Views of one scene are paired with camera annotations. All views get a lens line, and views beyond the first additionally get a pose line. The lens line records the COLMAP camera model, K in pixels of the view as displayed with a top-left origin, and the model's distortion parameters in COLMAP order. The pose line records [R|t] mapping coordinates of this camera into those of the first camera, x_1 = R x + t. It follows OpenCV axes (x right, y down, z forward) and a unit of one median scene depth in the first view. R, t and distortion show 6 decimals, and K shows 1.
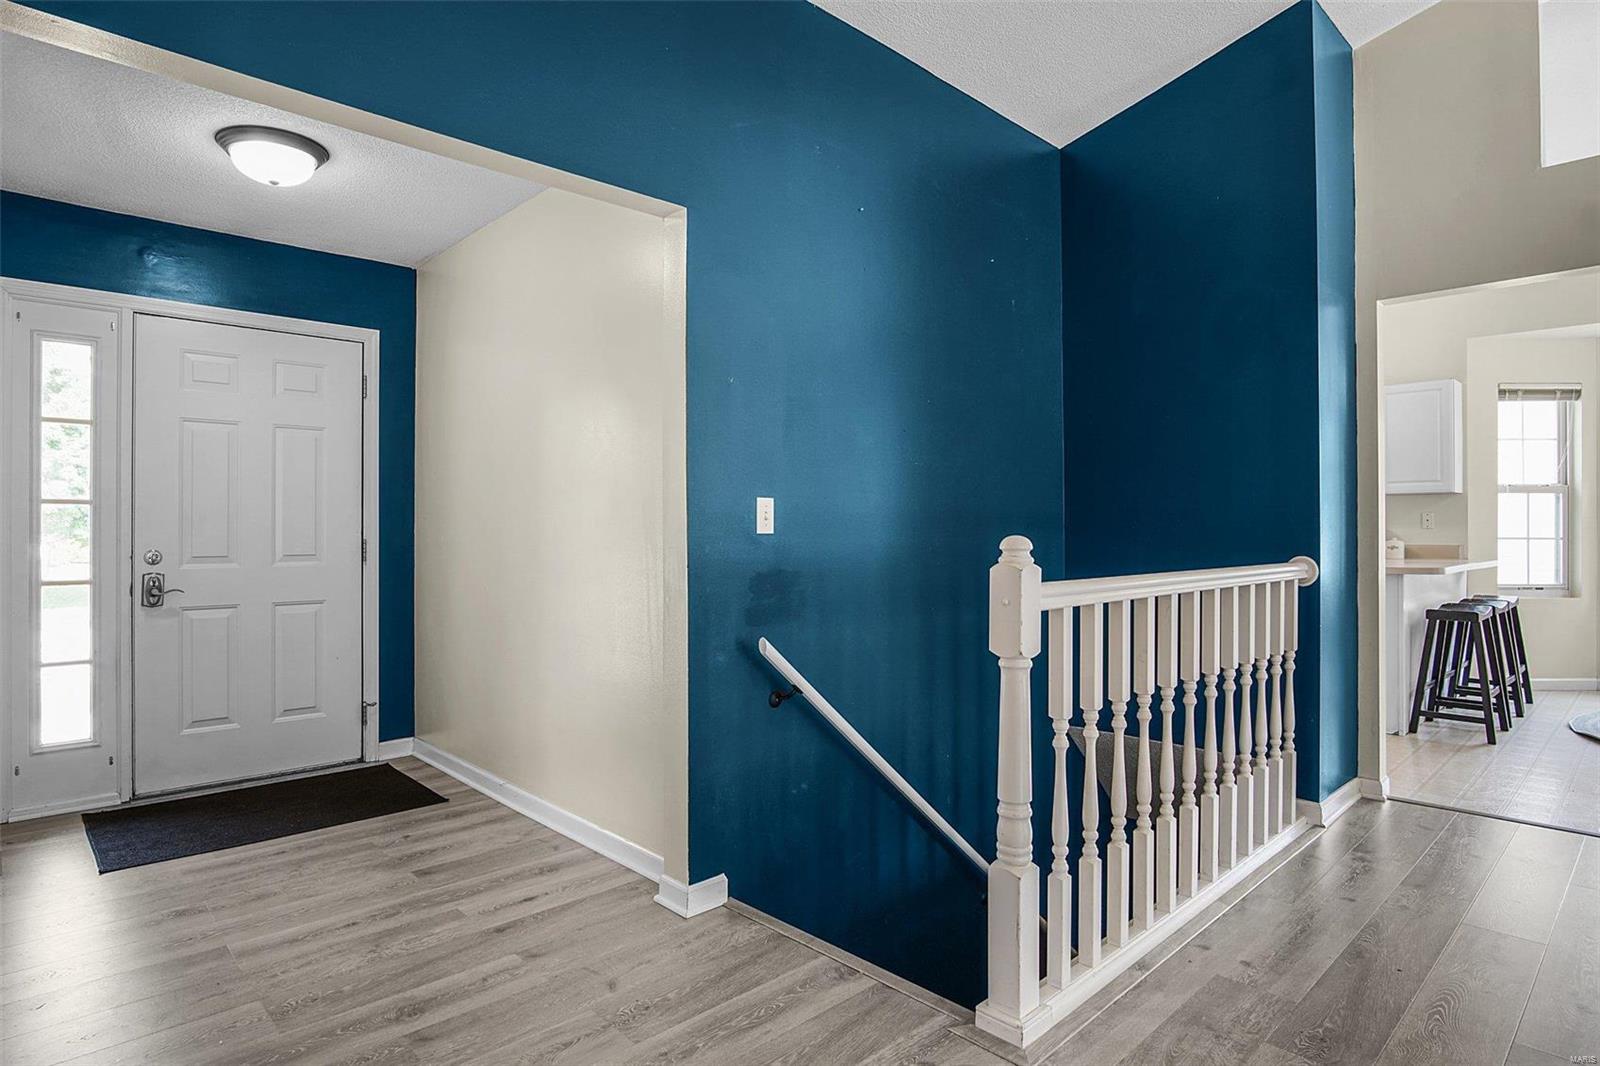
lens RADIAL K [[870.9, 0, 790.8], [0, 870.9, 525.0], [0, 0, 1]] dist [-0.026161, 0.005968]
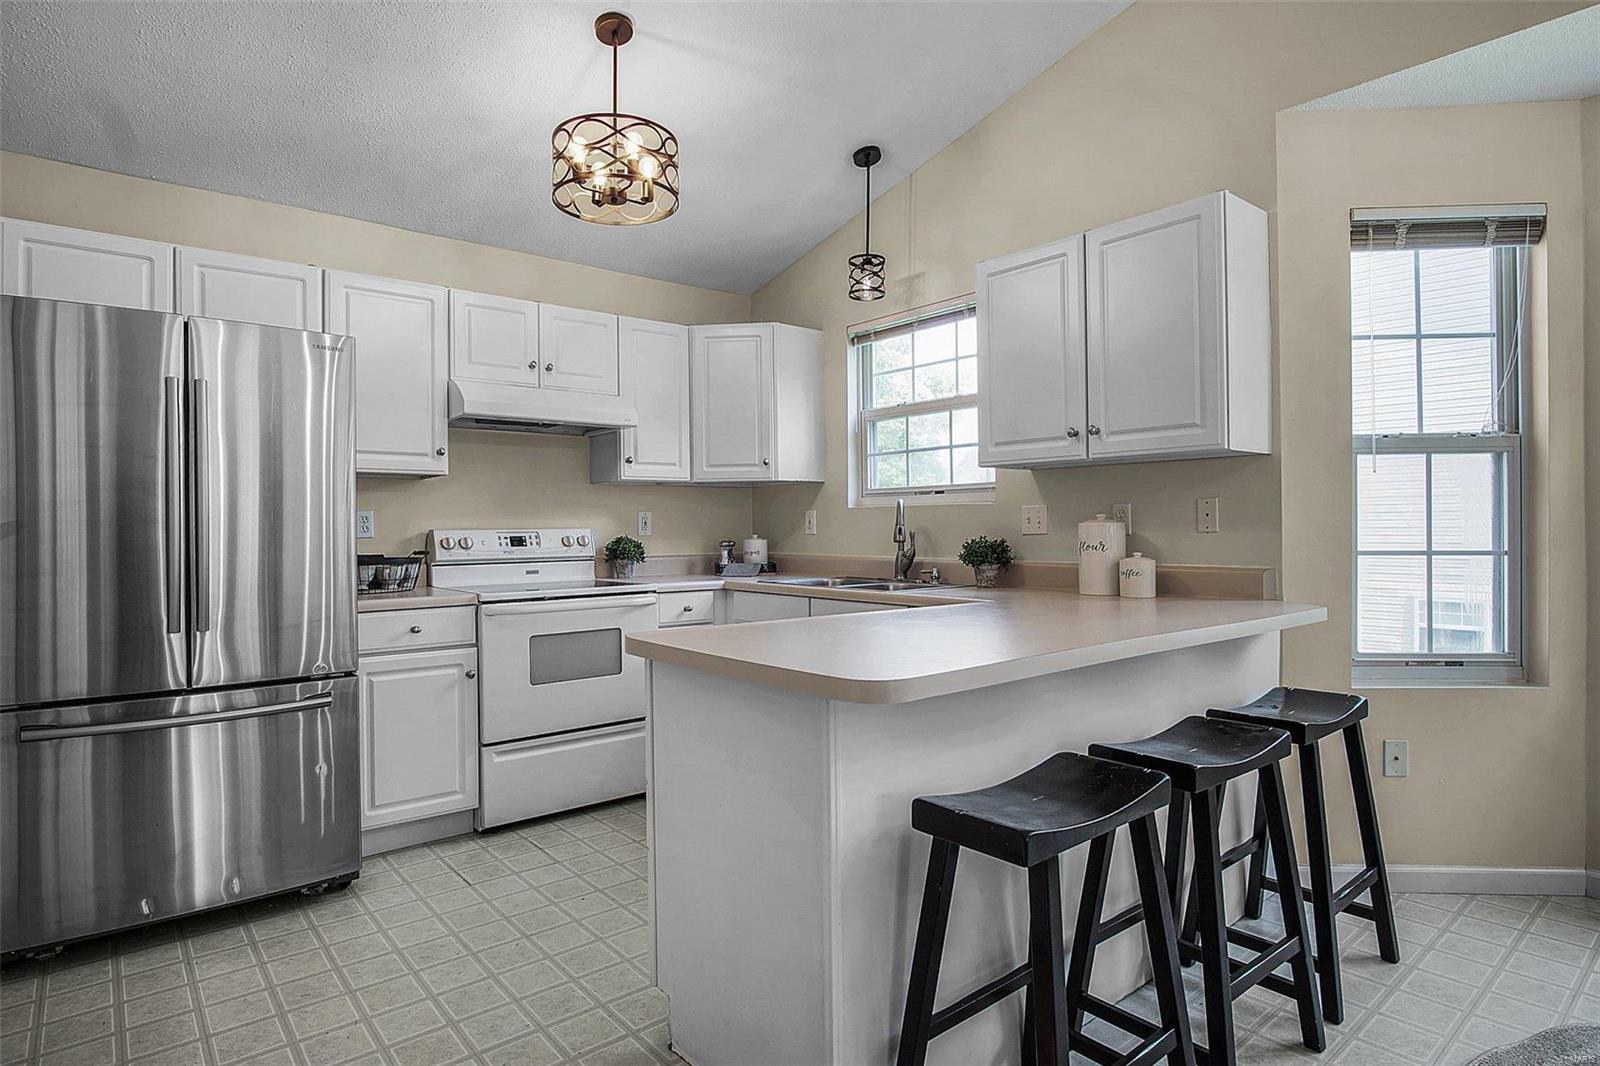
lens RADIAL K [[870.9, 0, 798.8], [0, 870.9, 531.9], [0, 0, 1]] dist [-0.026161, 0.005968]
pose [[0.997122, -0.006689, -0.075512, 0.566510], [0.006861, 0.999974, 0.002020, 0.001216], [0.075496, -0.002532, 0.997143, 0.524102]]
